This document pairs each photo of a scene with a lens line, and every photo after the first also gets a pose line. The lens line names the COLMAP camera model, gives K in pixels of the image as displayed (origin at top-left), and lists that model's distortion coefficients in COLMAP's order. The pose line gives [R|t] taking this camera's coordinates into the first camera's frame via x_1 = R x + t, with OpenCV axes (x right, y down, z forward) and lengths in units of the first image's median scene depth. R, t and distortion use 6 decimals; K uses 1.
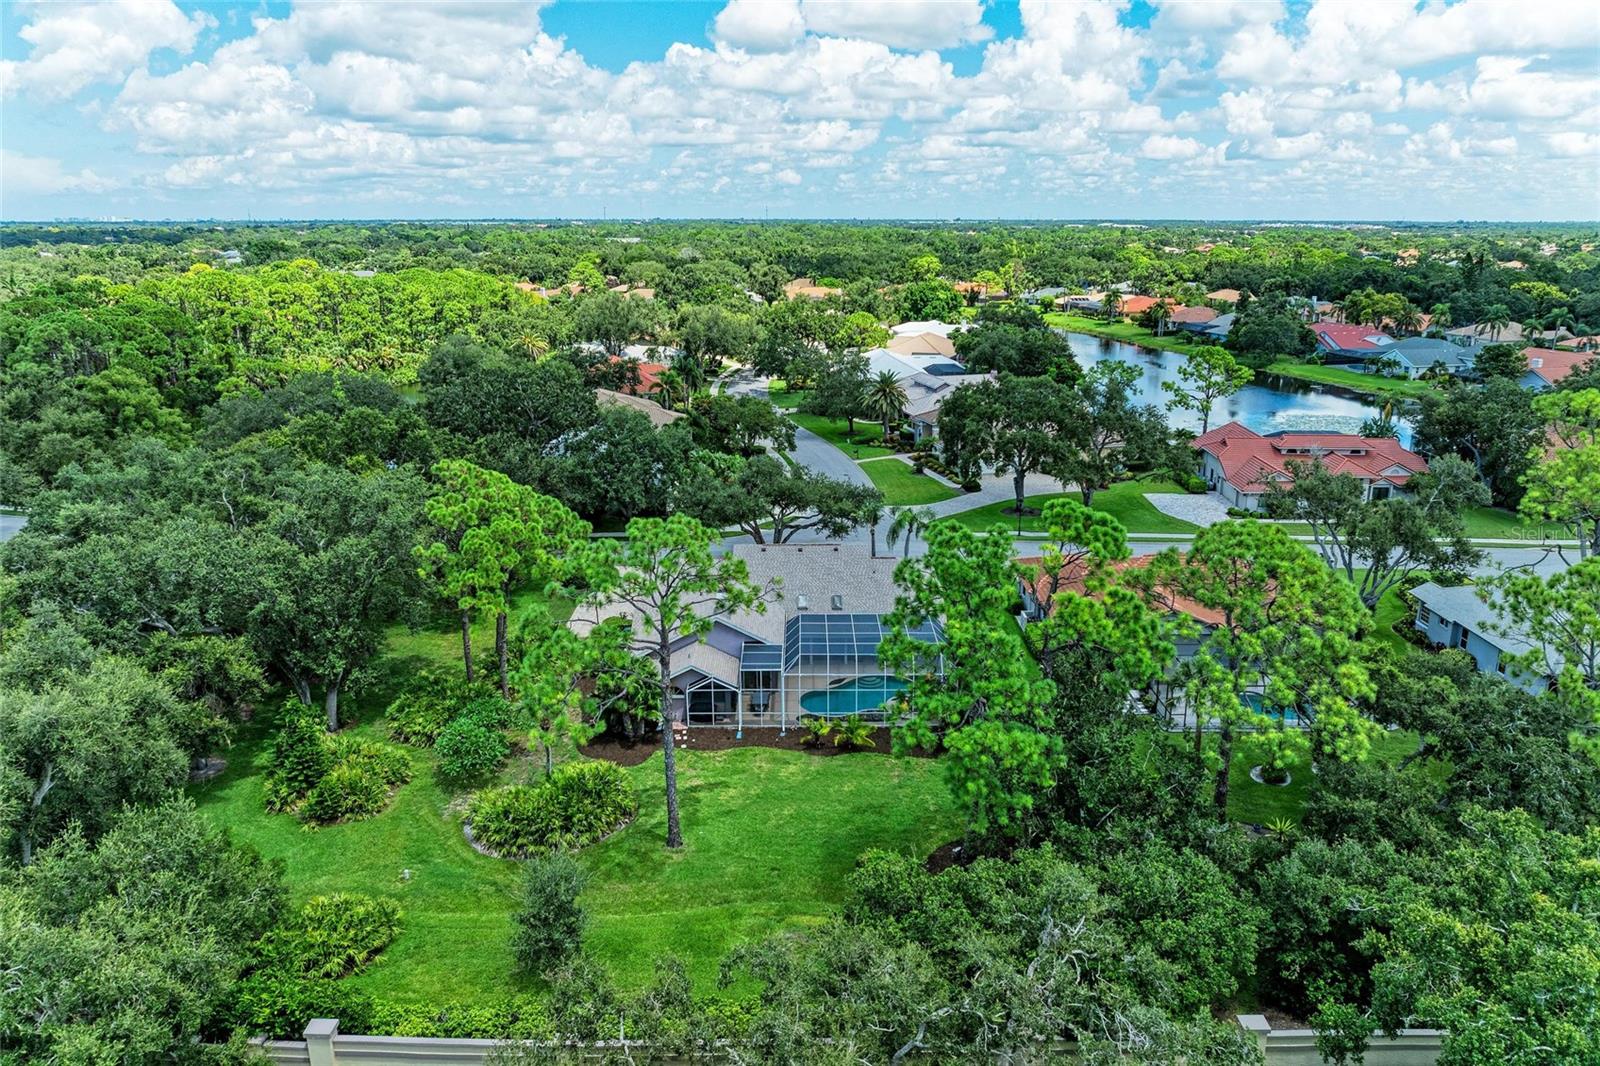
lens RADIAL K [[1090.6, 0, 773.7], [0, 1090.6, 530.8], [0, 0, 1]] dist [-0.022876, 0.005394]
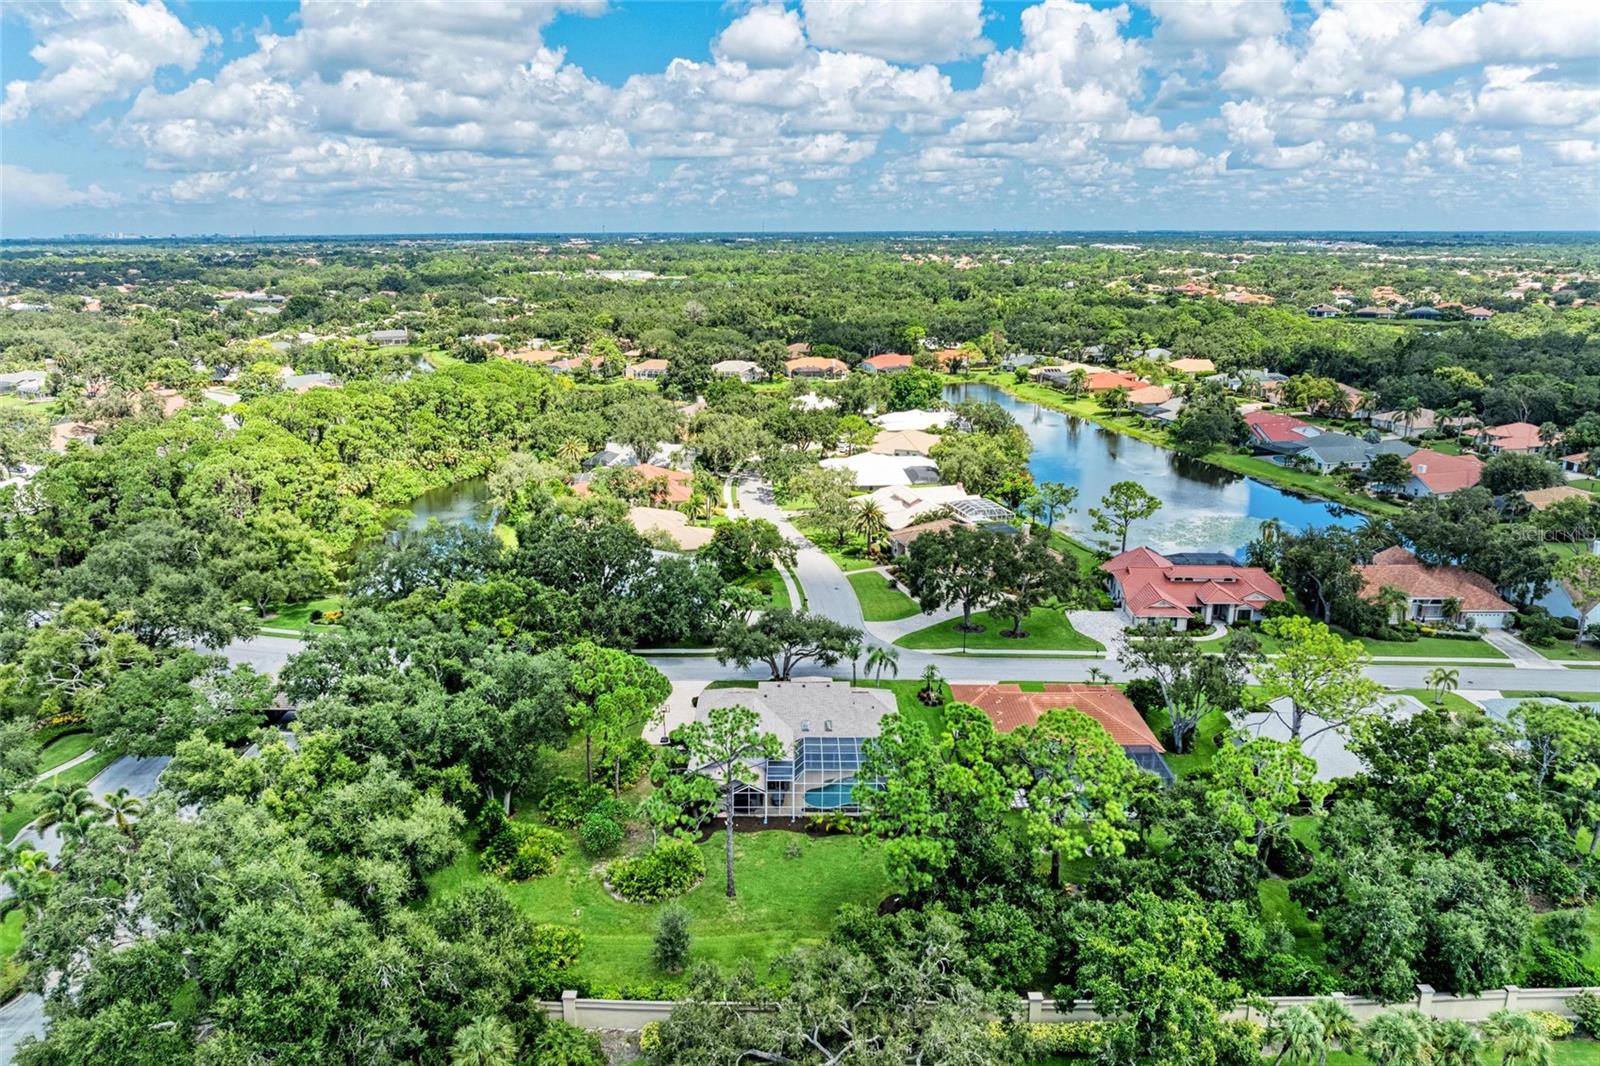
lens RADIAL K [[1140.6, 0, 800.0], [0, 1140.6, 533.0], [0, 0, 1]] dist [-0.004790, -0.006691]
pose [[0.999203, 0.019323, 0.034915, -0.013648], [-0.019686, 0.999755, 0.010096, -0.072032], [-0.034712, -0.010775, 0.999339, -0.188502]]
